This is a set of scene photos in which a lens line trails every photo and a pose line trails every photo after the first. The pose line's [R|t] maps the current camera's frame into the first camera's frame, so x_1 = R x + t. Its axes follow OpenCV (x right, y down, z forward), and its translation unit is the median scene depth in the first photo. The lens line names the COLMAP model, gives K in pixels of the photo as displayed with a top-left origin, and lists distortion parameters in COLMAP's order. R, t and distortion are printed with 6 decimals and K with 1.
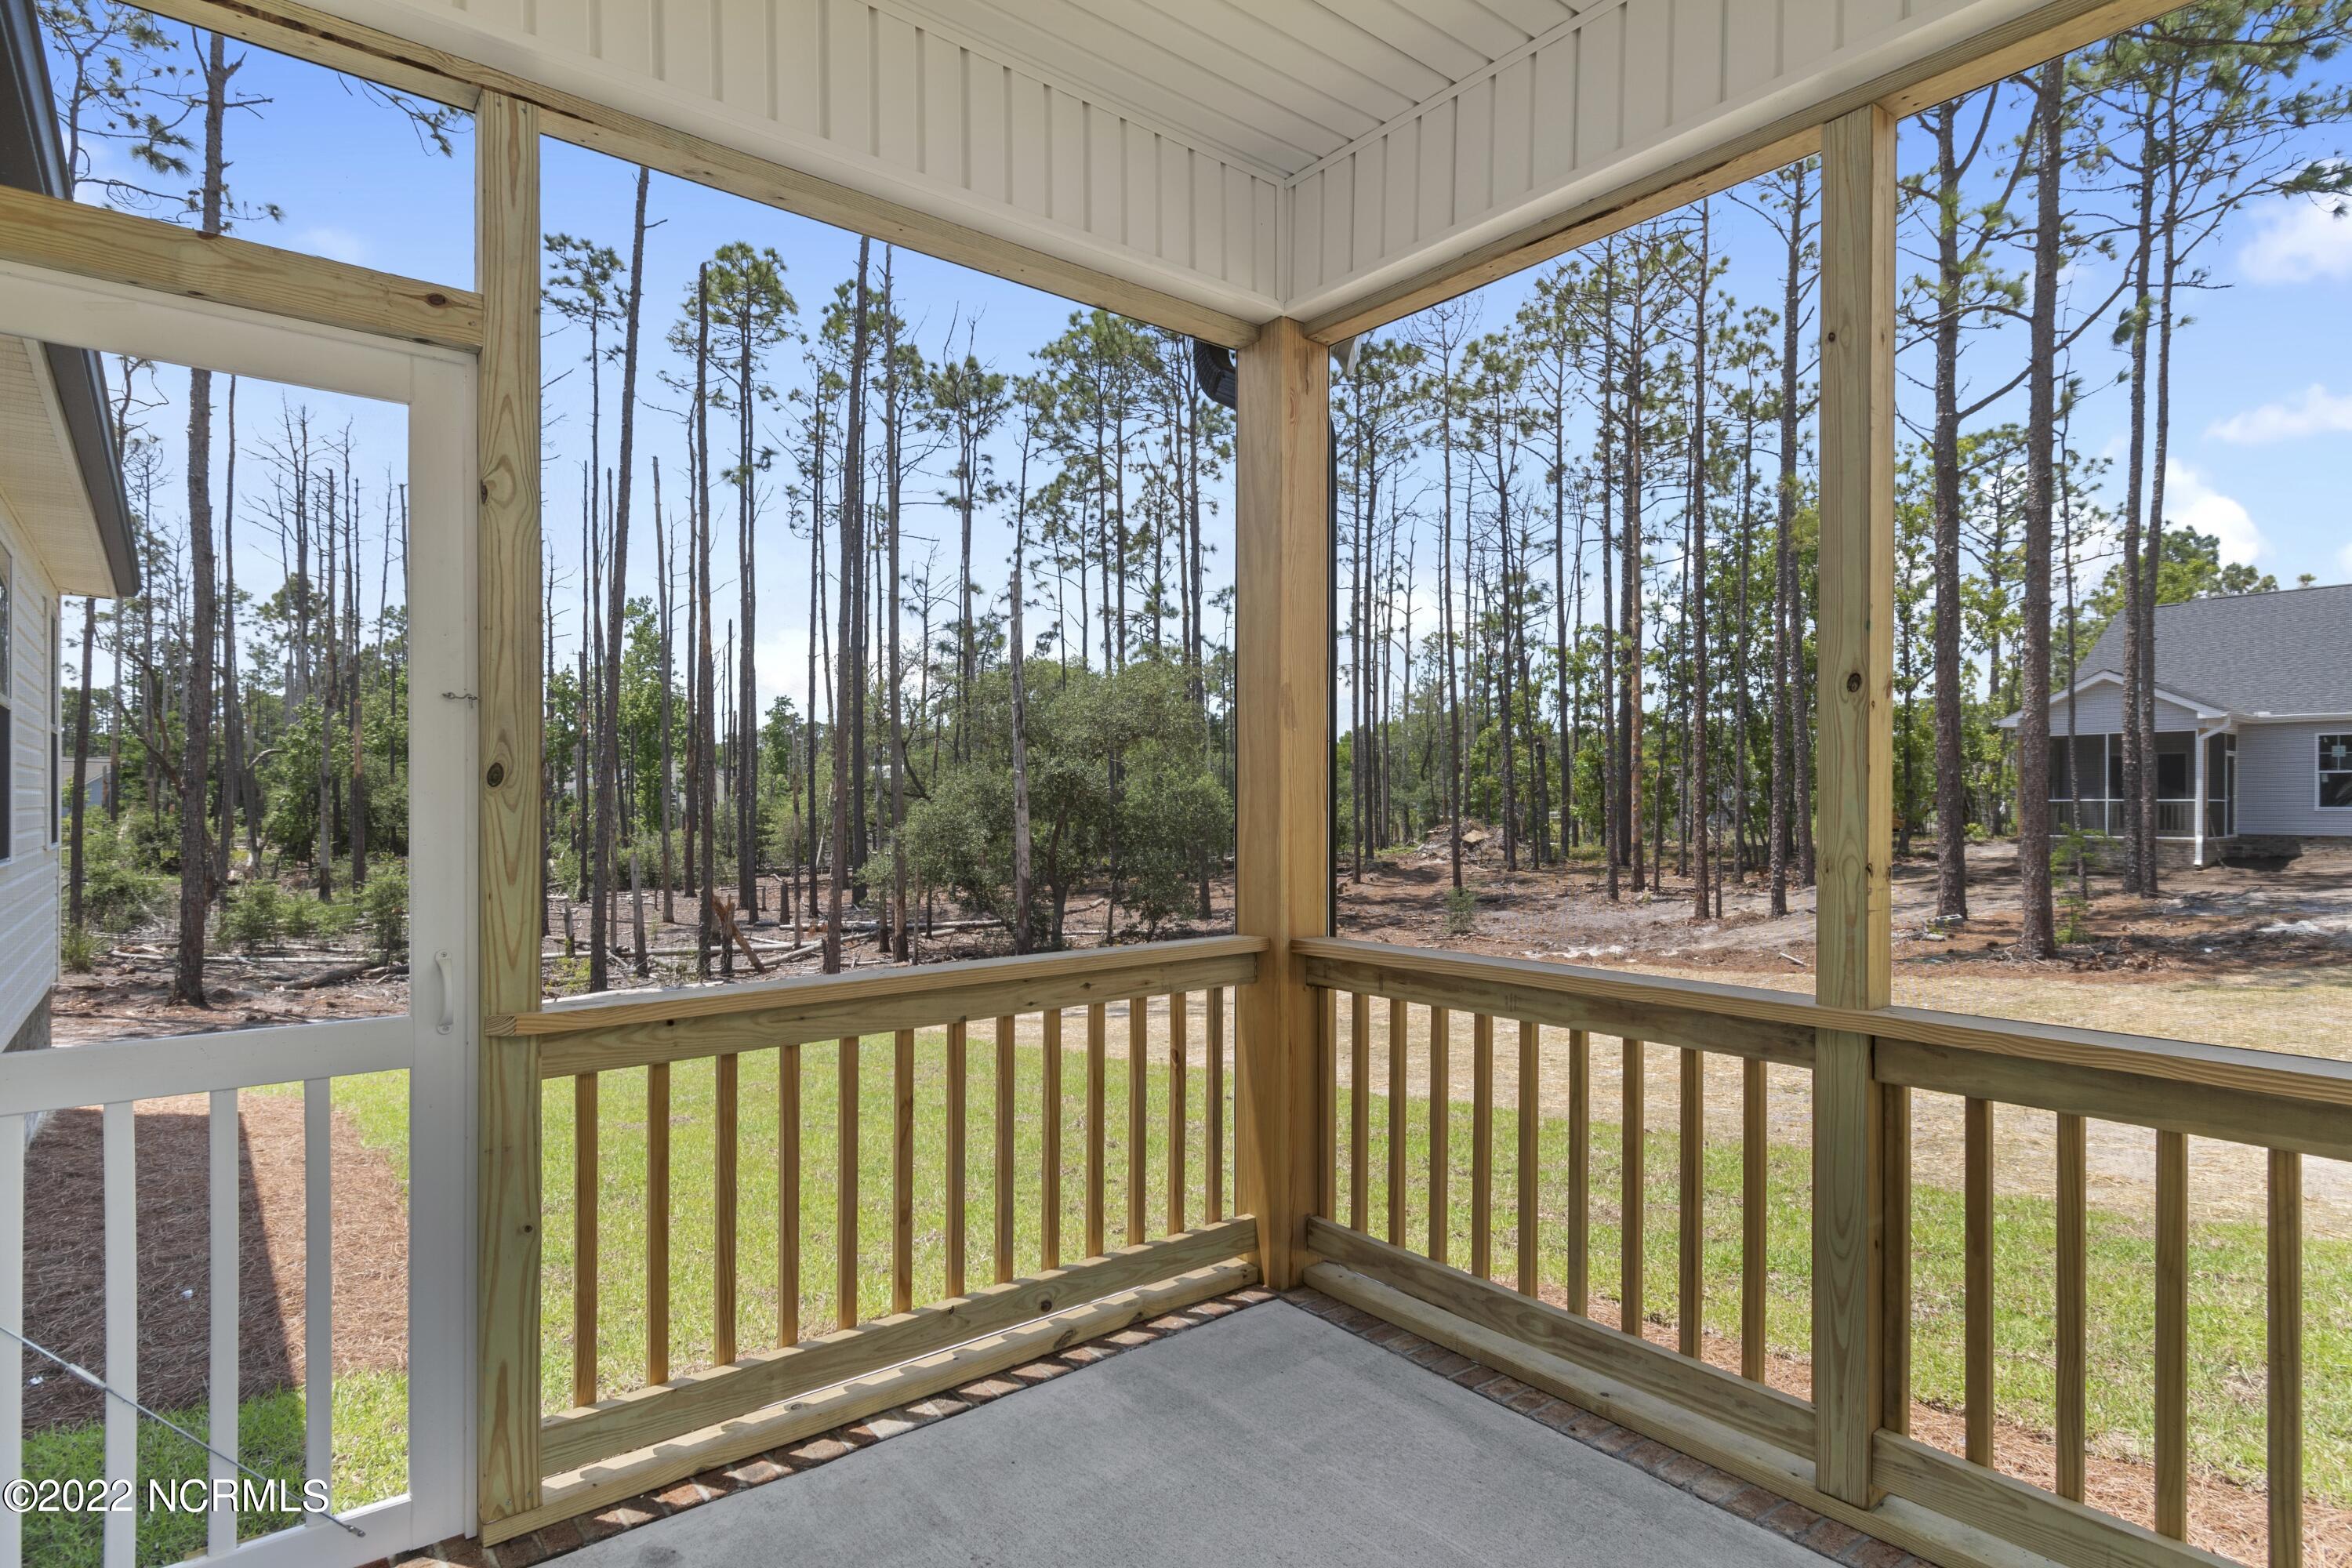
lens RADIAL K [[1226.7, 0, 1184.2], [0, 1226.7, 792.6], [0, 0, 1]] dist [0.000971, 0.000549]
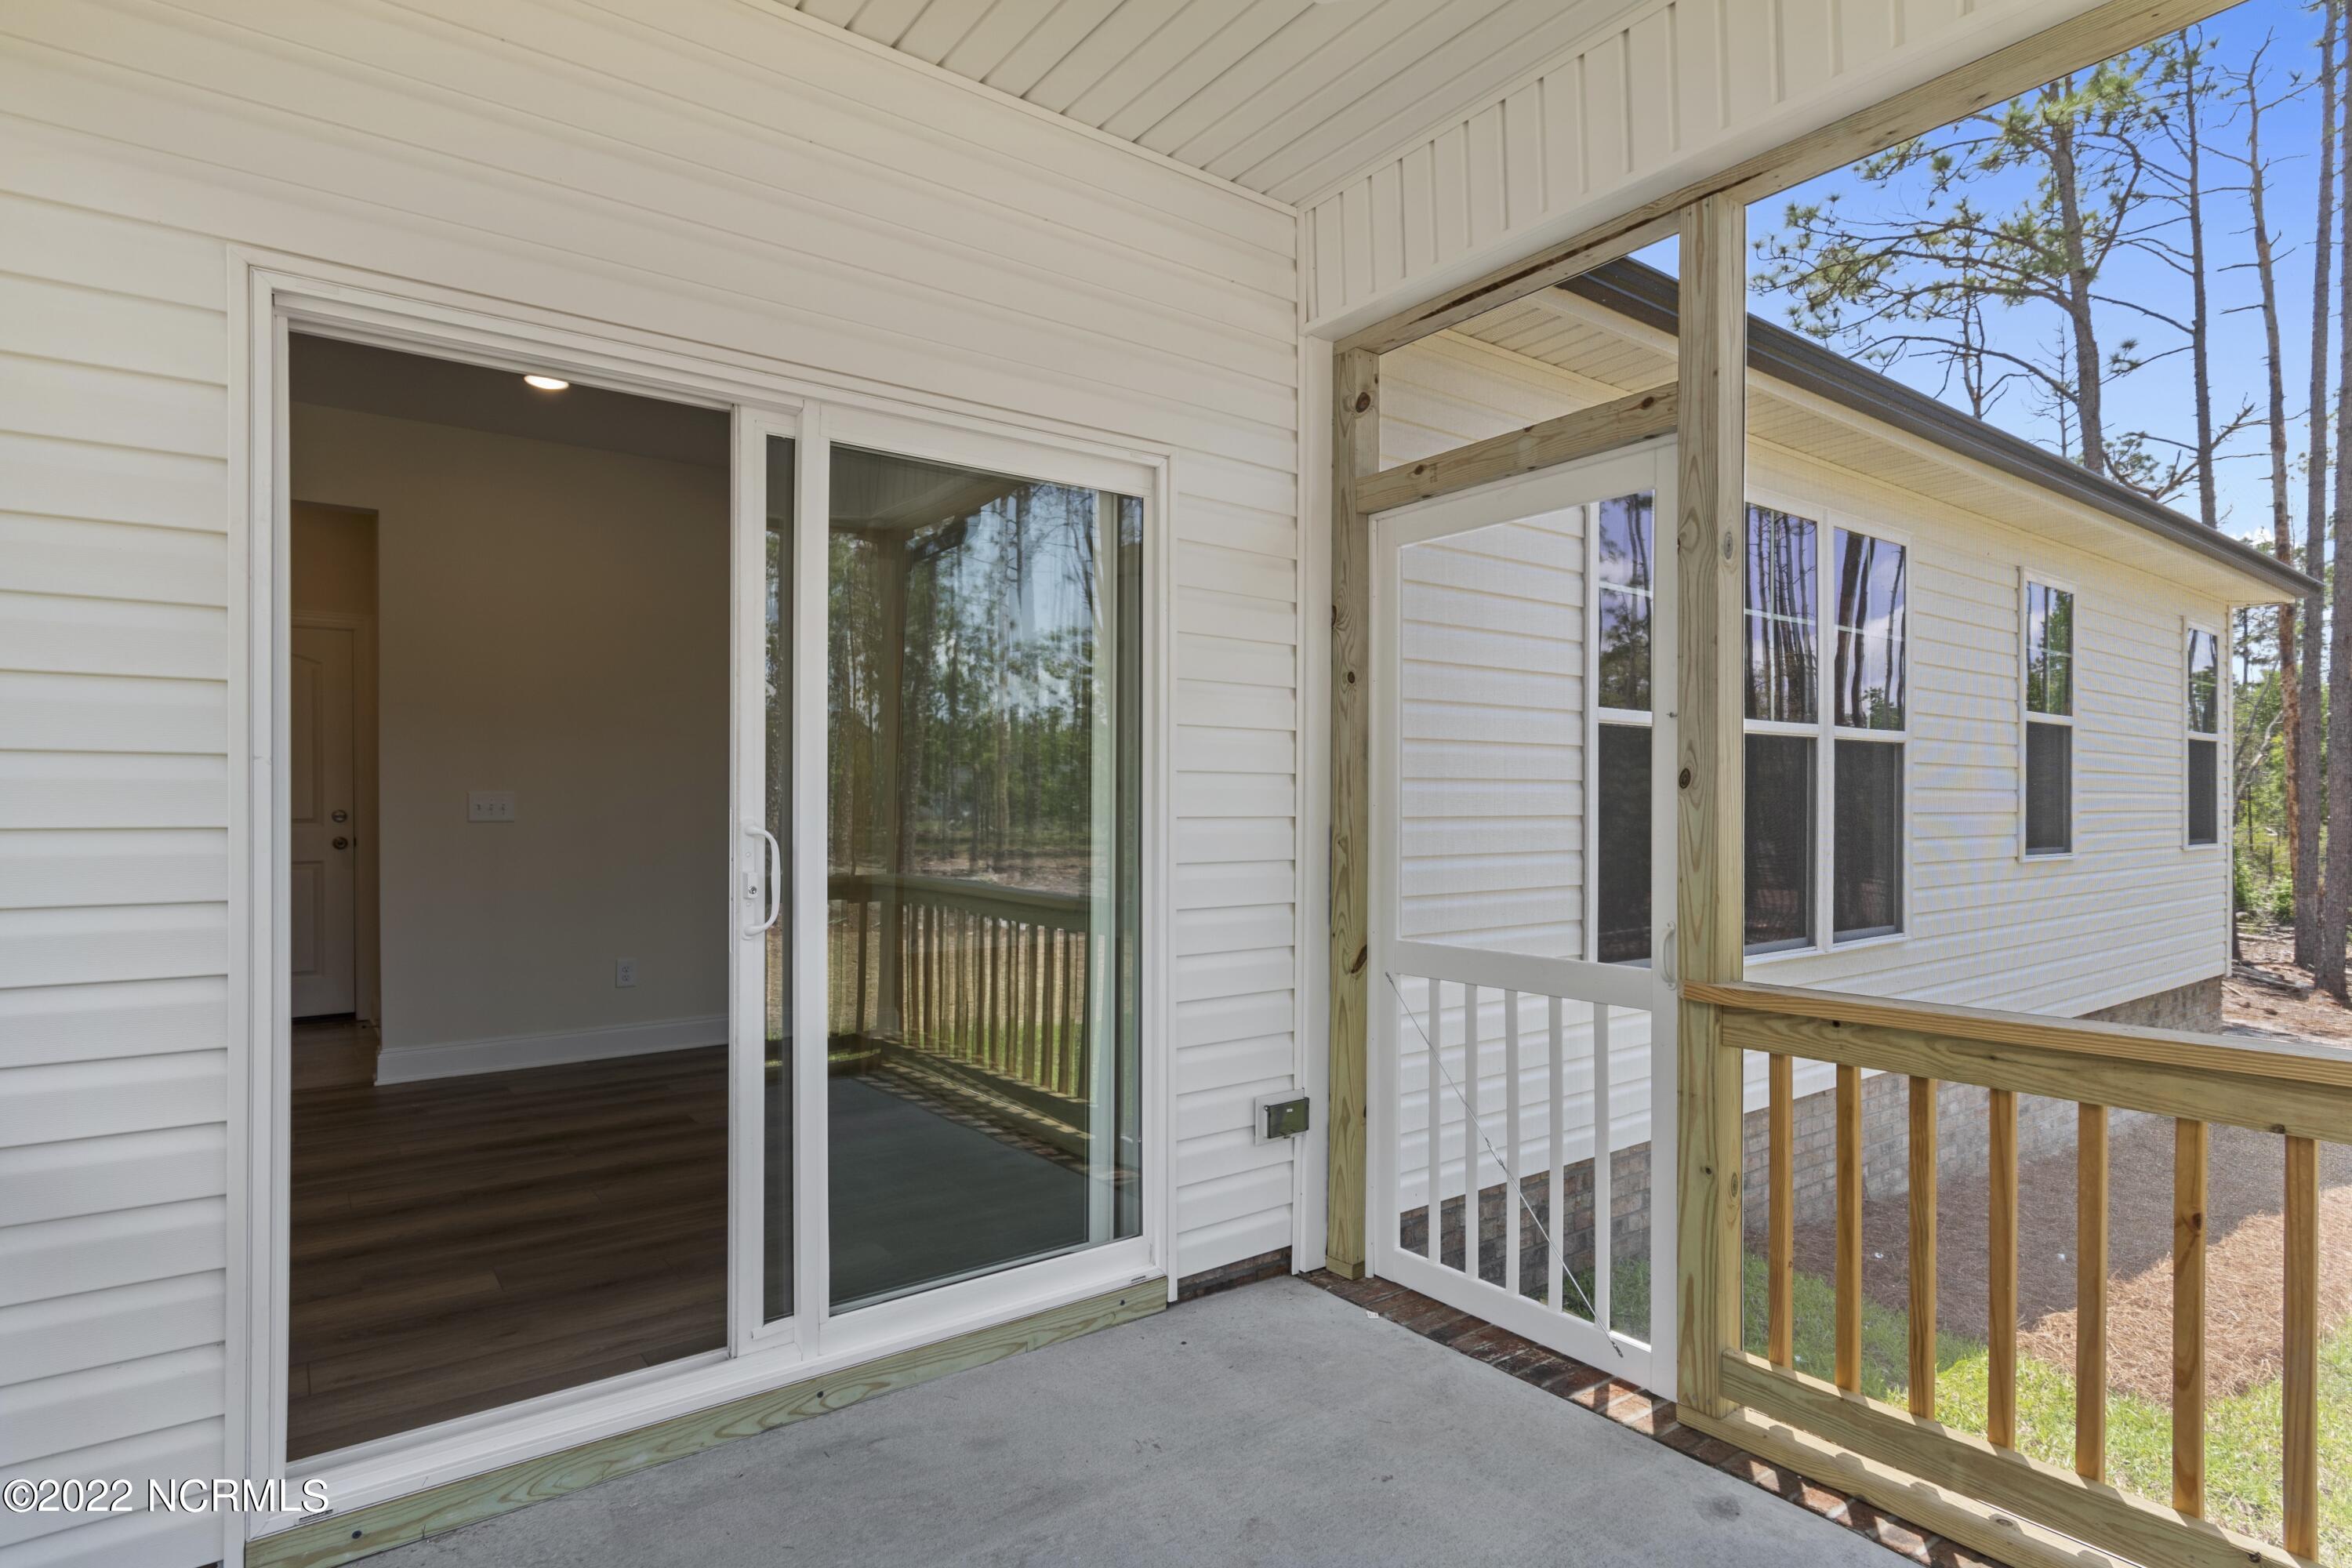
lens RADIAL K [[1226.7, 0, 1193.4], [0, 1226.7, 791.4], [0, 0, 1]] dist [0.000971, 0.000549]
pose [[-0.028449, -0.008022, -0.999563, 0.609776], [-0.002815, 0.999964, -0.007946, 0.008952], [0.999591, 0.002588, -0.028470, 0.524420]]
